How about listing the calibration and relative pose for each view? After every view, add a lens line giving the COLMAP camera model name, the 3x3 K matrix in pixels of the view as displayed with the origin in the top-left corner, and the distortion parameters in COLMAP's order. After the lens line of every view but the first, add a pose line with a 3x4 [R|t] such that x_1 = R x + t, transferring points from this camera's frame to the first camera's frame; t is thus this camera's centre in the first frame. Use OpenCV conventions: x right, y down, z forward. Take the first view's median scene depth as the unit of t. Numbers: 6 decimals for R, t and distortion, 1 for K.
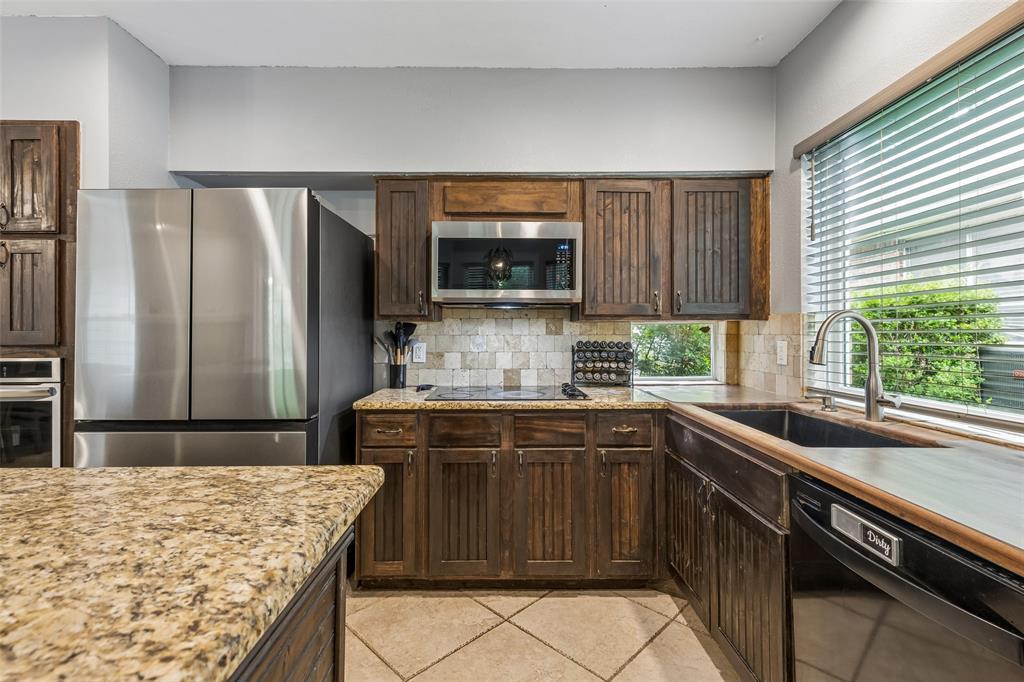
lens RADIAL K [[465.5, 0, 512.8], [0, 465.5, 325.2], [0, 0, 1]] dist [0.009968, -0.002325]
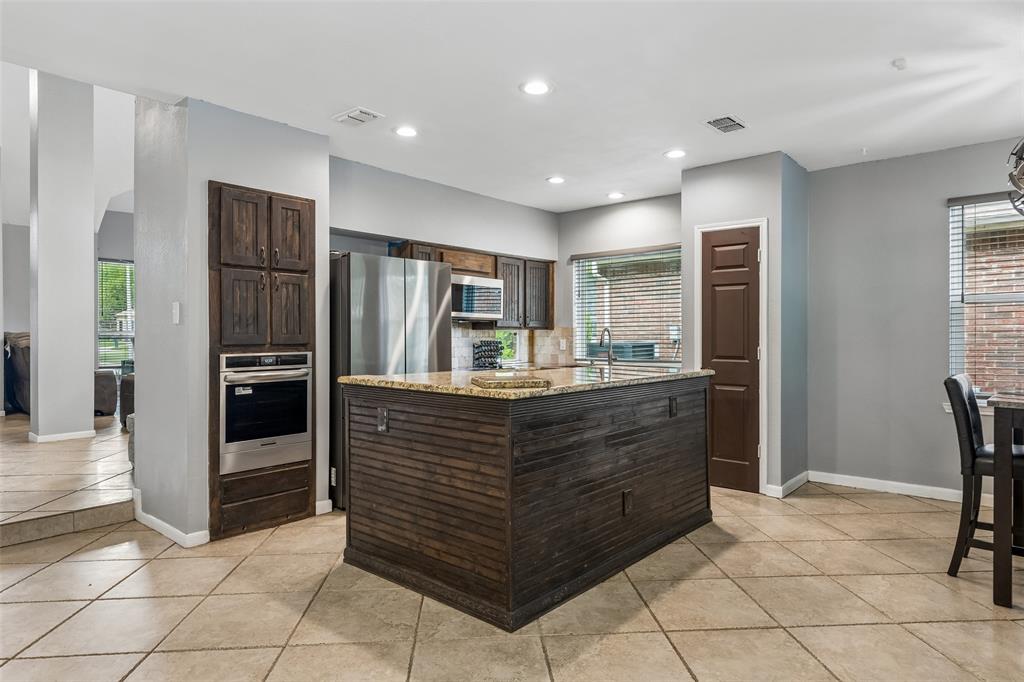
lens RADIAL K [[597.2, 0, 512.6], [0, 597.2, 336.9], [0, 0, 1]] dist [-0.007113, -0.001943]
pose [[0.657189, -0.003387, 0.753718, -1.656371], [-0.005076, 0.999947, 0.008919, -0.001461], [-0.753708, -0.009688, 0.657137, -0.665423]]
